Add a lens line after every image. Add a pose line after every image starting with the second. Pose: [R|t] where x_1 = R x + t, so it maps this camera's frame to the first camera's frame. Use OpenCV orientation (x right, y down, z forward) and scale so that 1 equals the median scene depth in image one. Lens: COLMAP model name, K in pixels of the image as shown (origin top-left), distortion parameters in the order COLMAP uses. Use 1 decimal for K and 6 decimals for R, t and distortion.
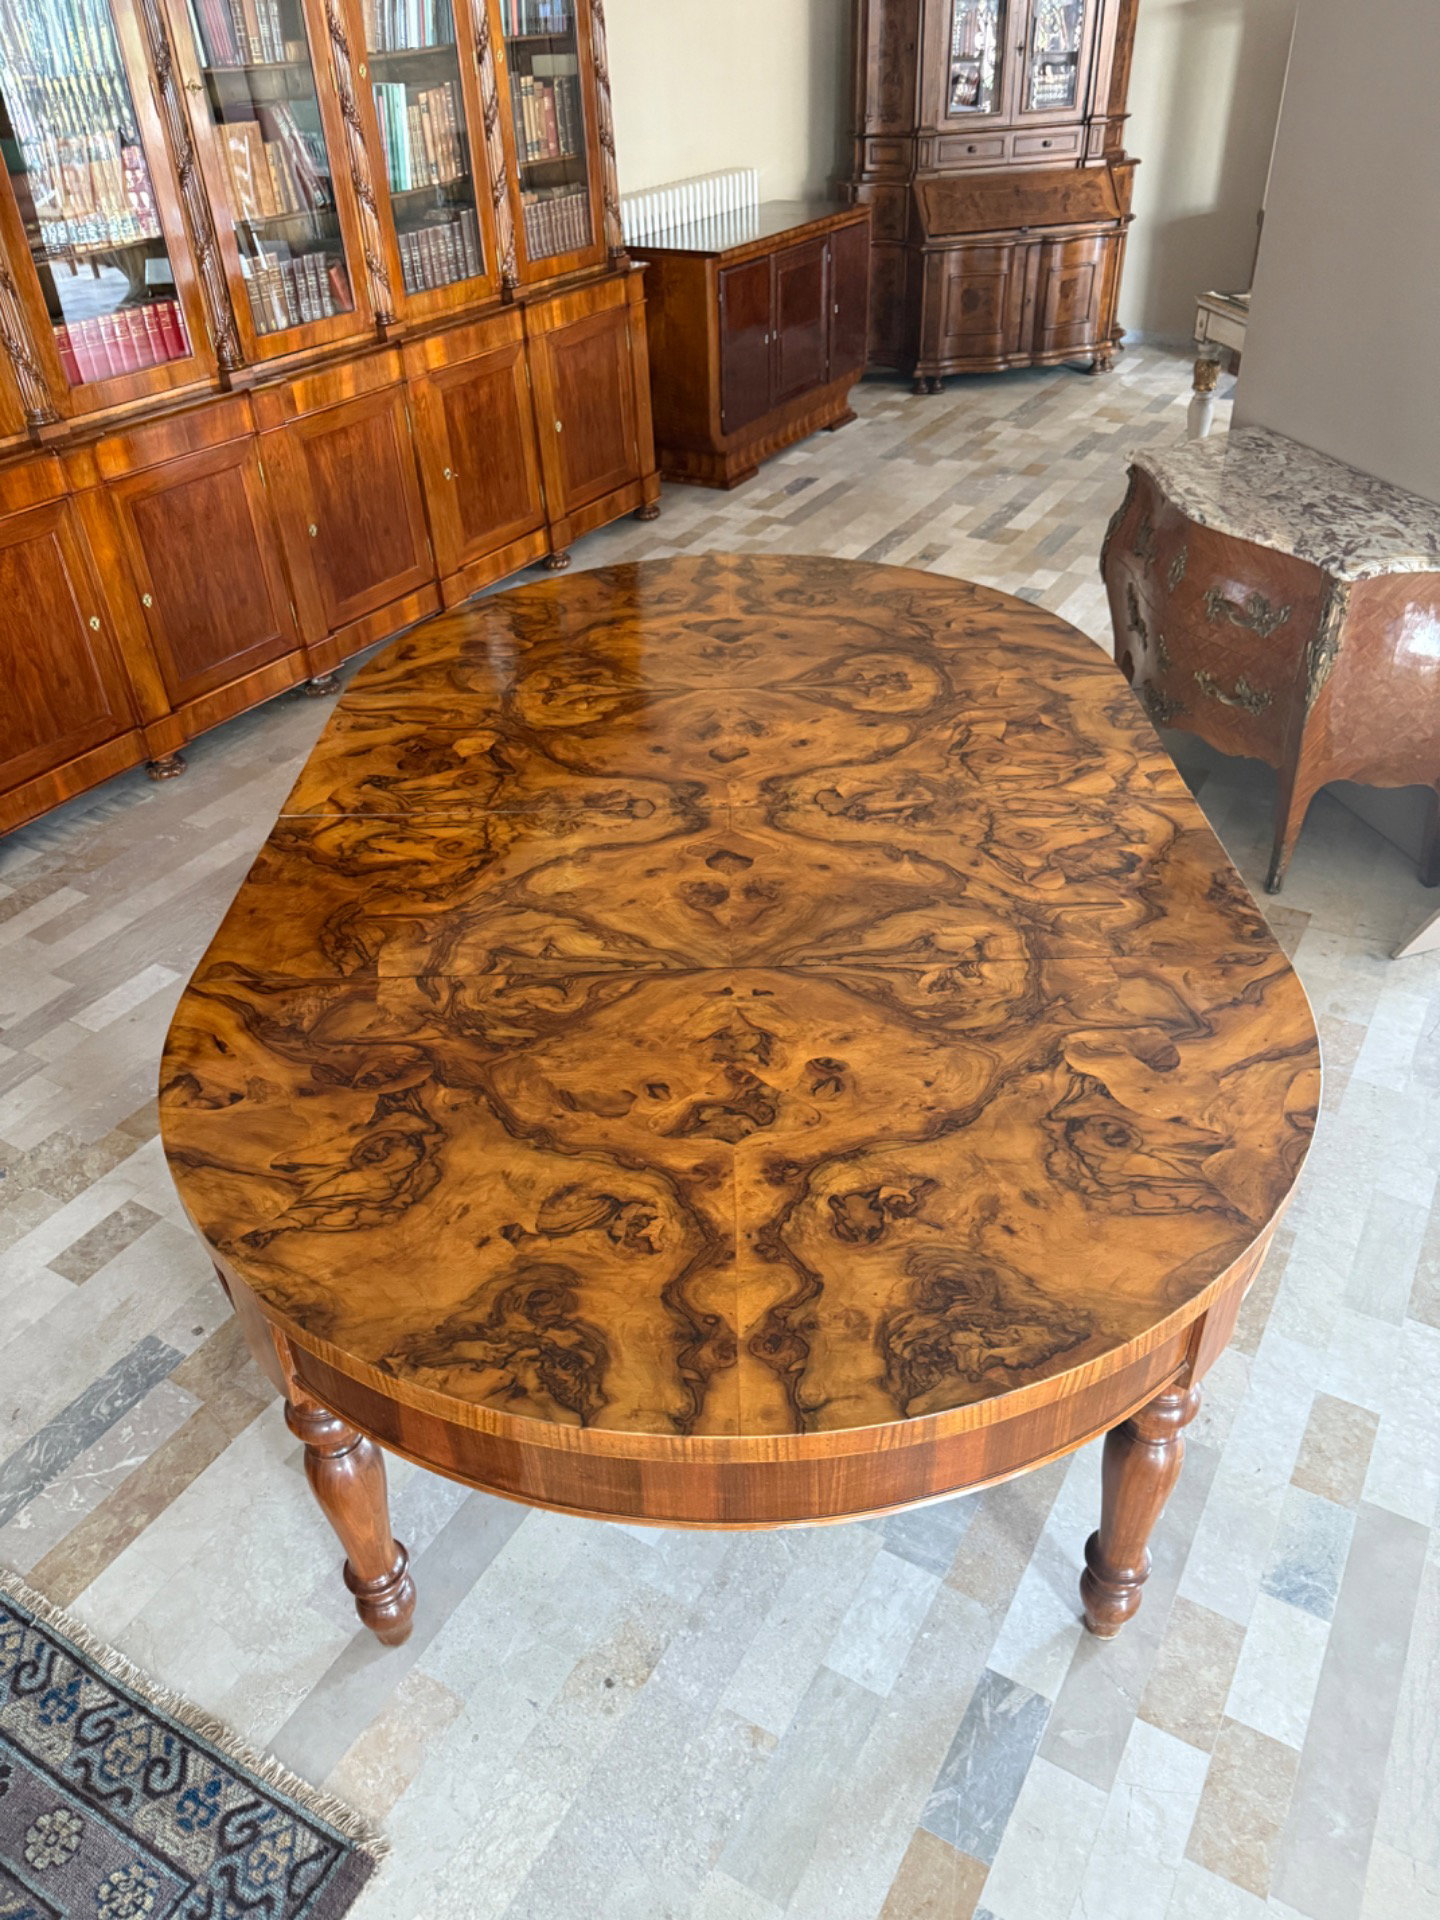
lens RADIAL K [[1381.0, 0, 719.5], [0, 1381.0, 966.5], [0, 0, 1]] dist [0.004469, -0.010445]
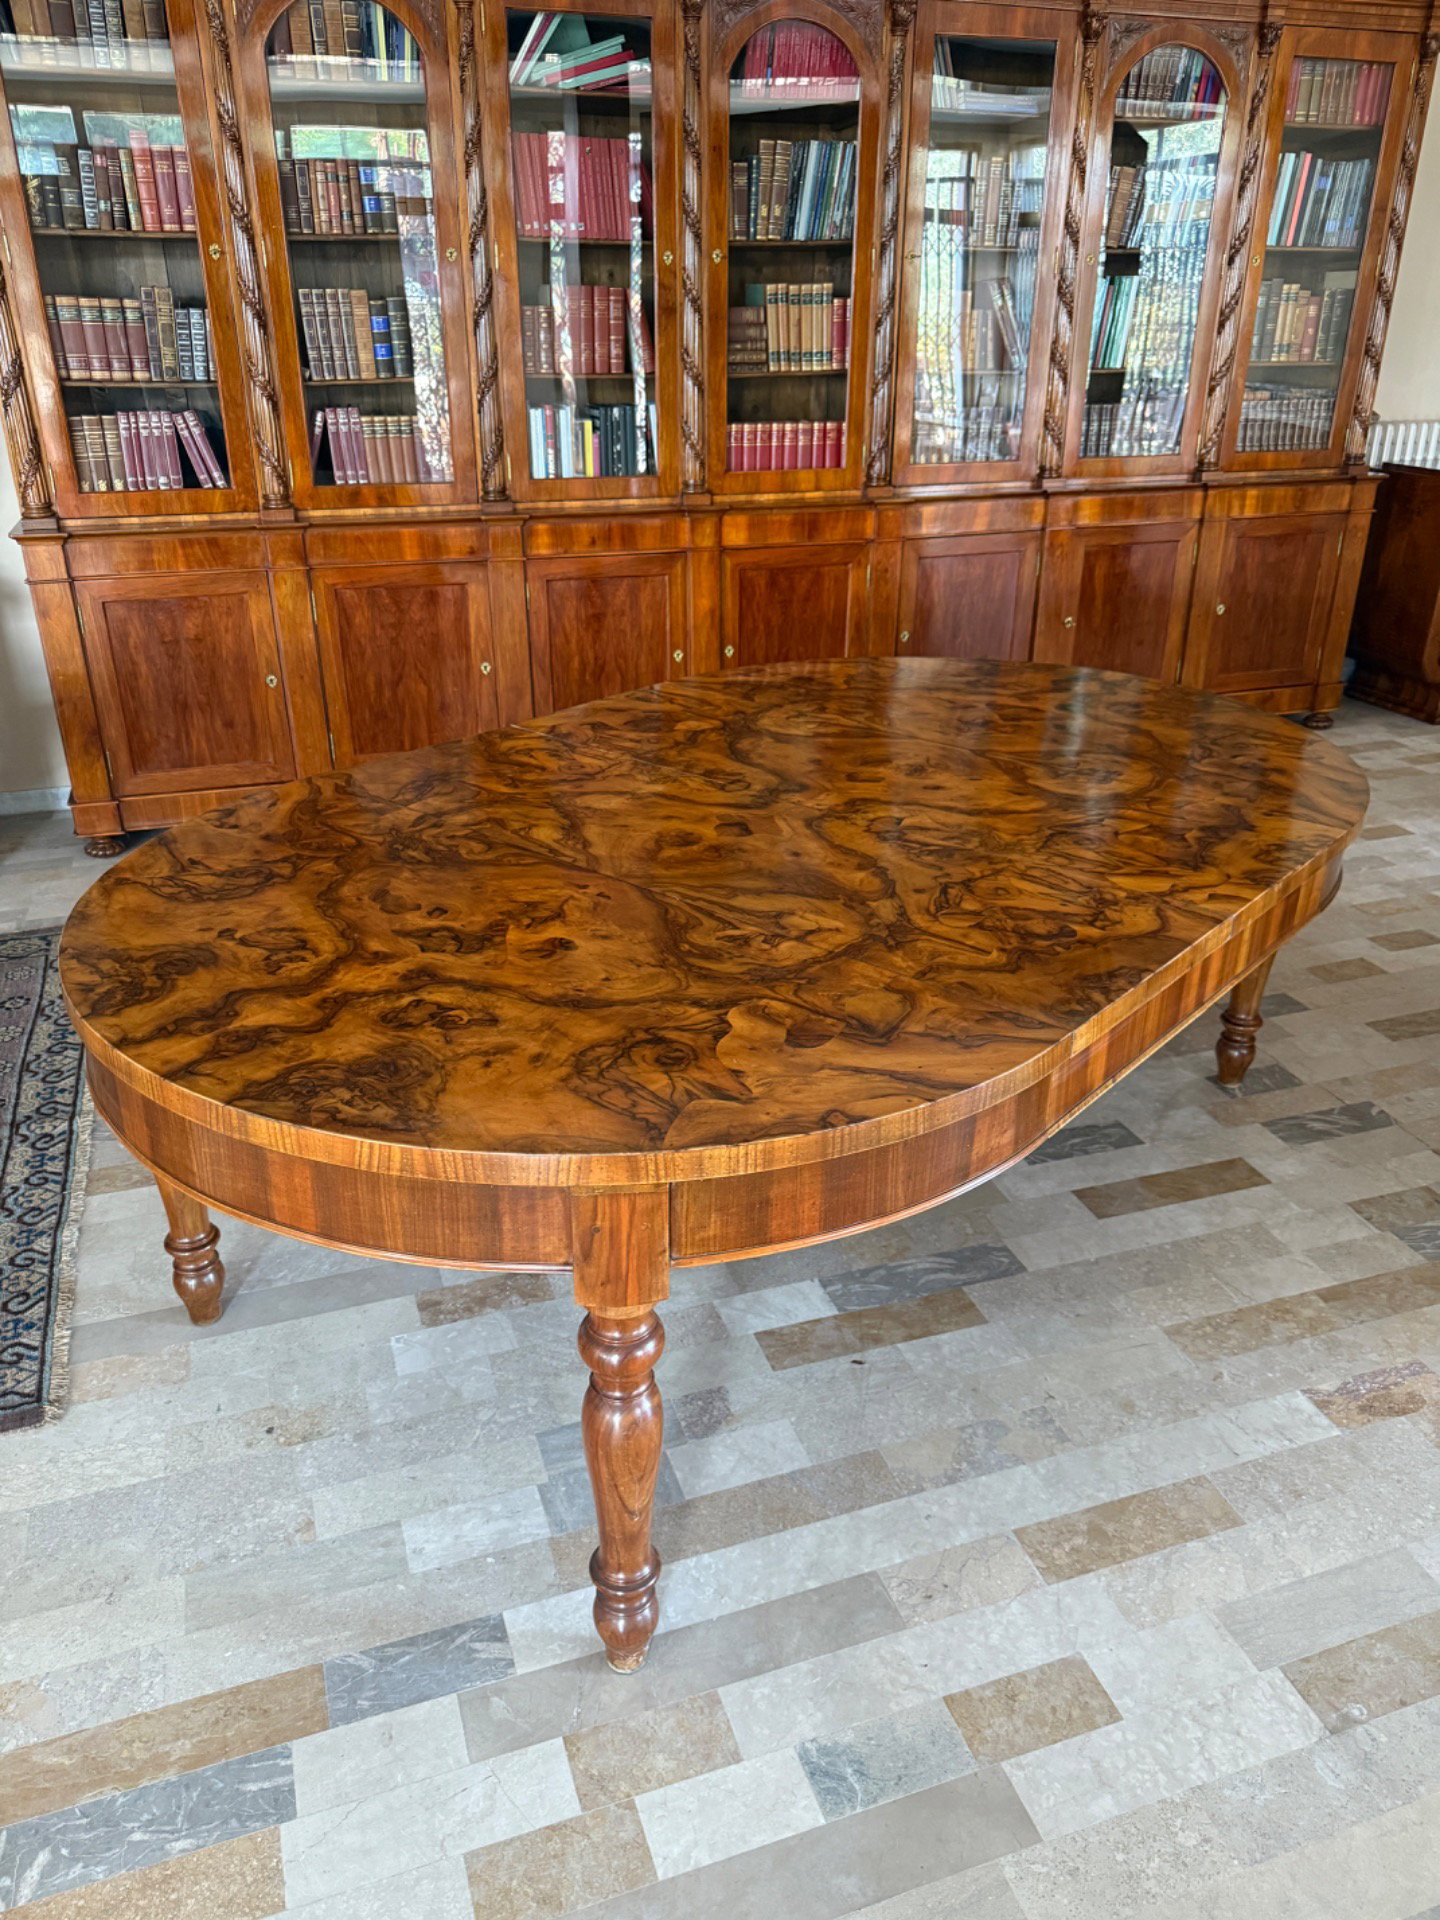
lens RADIAL K [[1379.1, 0, 702.3], [0, 1379.1, 963.7], [0, 0, 1]] dist [0.003903, -0.010408]
pose [[0.755921, 0.309852, -0.576694, 0.342491], [-0.401309, 0.915302, -0.034247, 0.034754], [0.517238, 0.257320, 0.816242, 0.084310]]
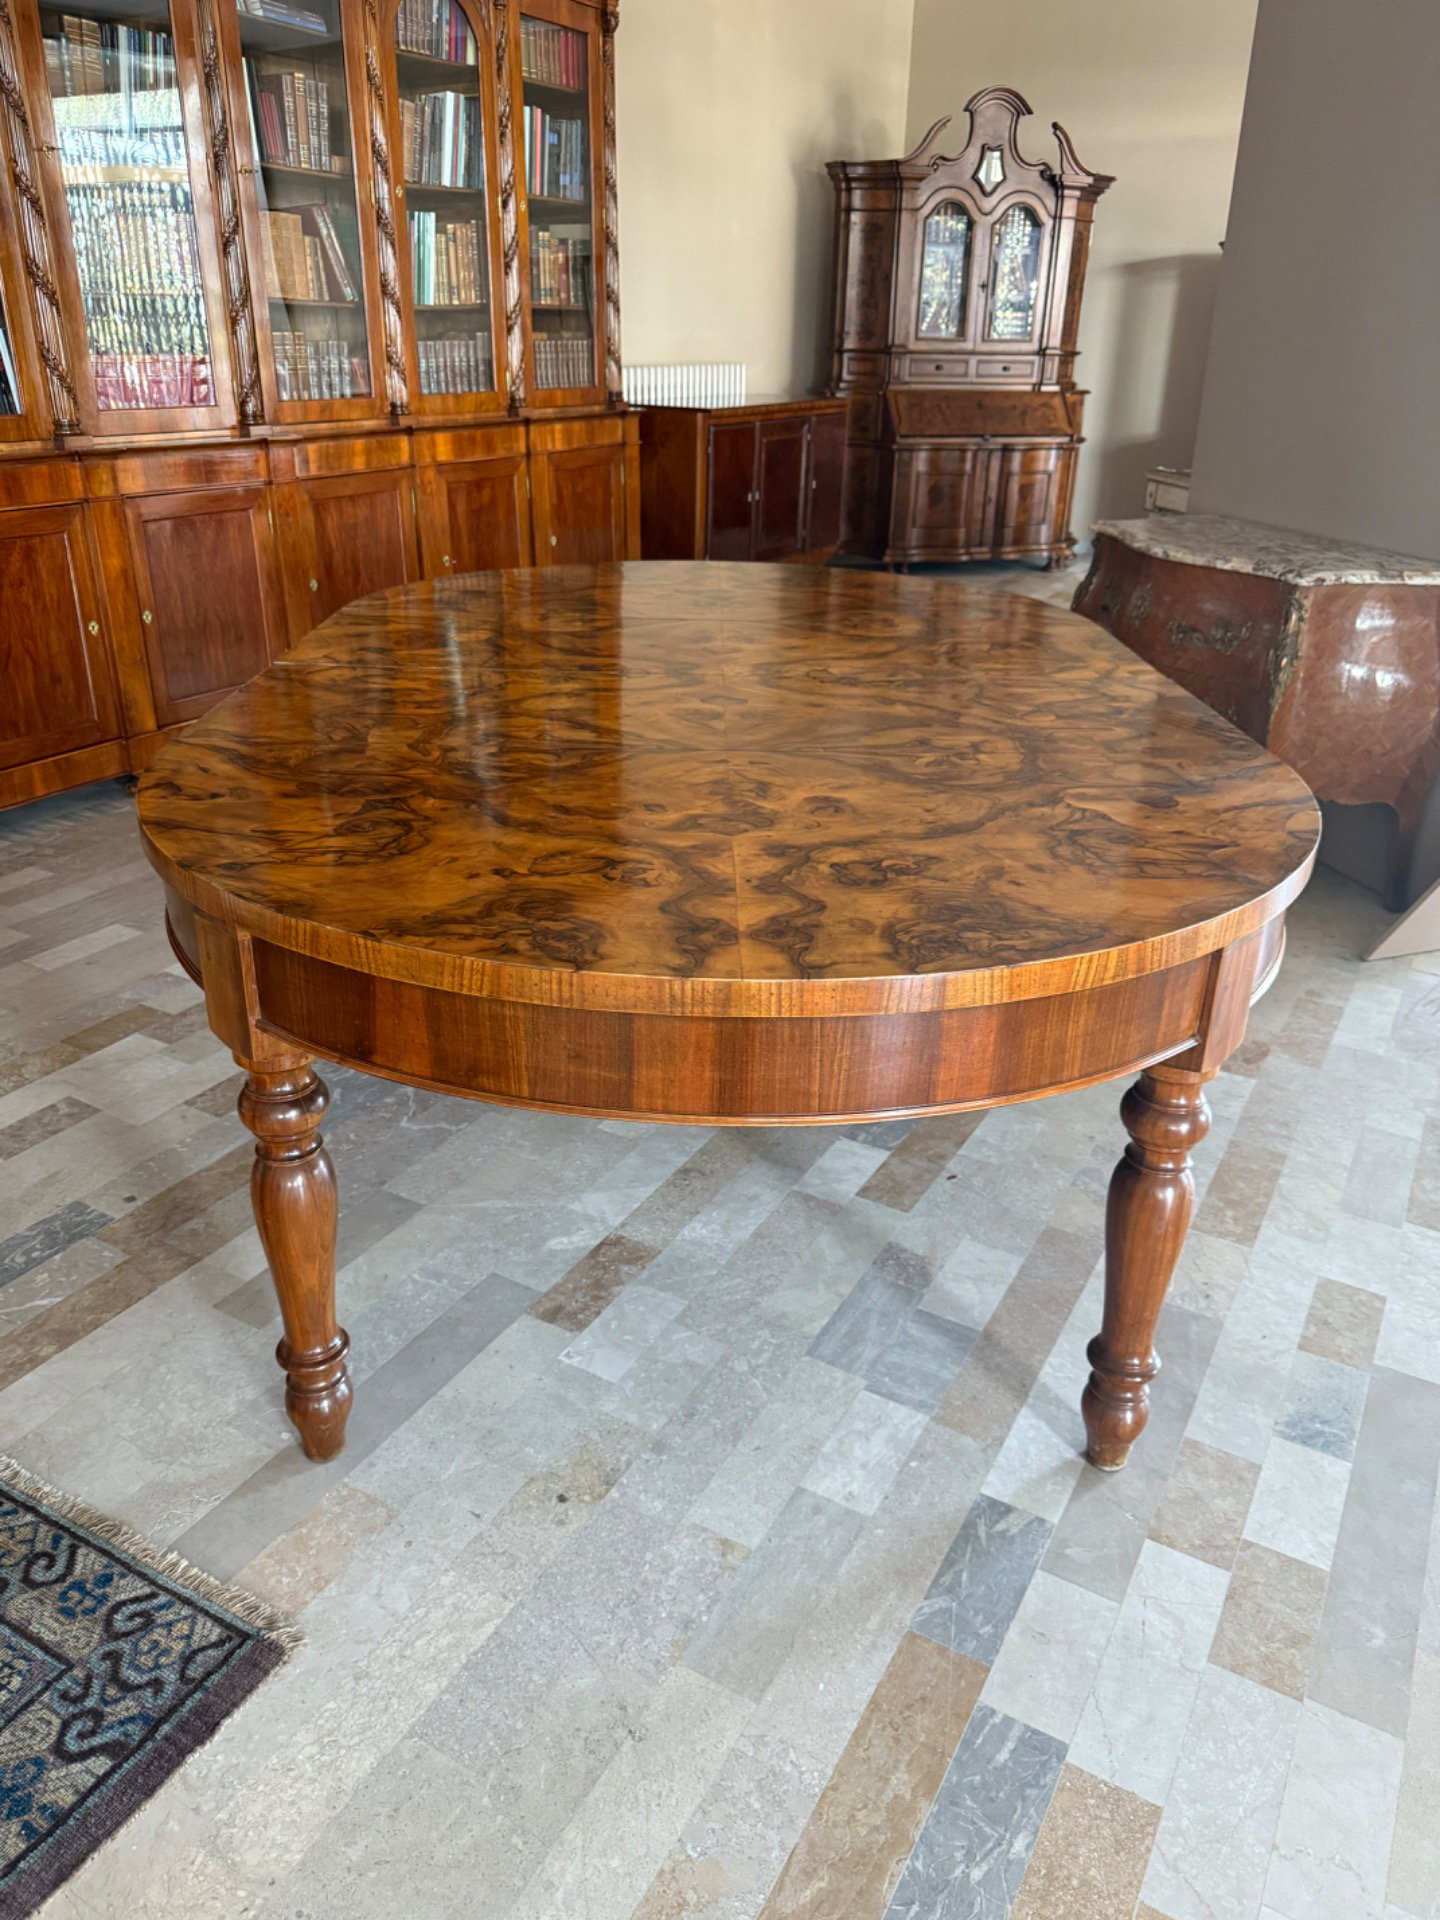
lens RADIAL K [[1382.9, 0, 720.0], [0, 1382.9, 960.0], [0, 0, 1]] dist [0.003245, -0.008207]
pose [[0.998527, 0.044365, 0.031229, -0.010258], [-0.037583, 0.980755, -0.191589, 0.166107], [-0.039128, 0.190133, 0.980978, 0.024103]]
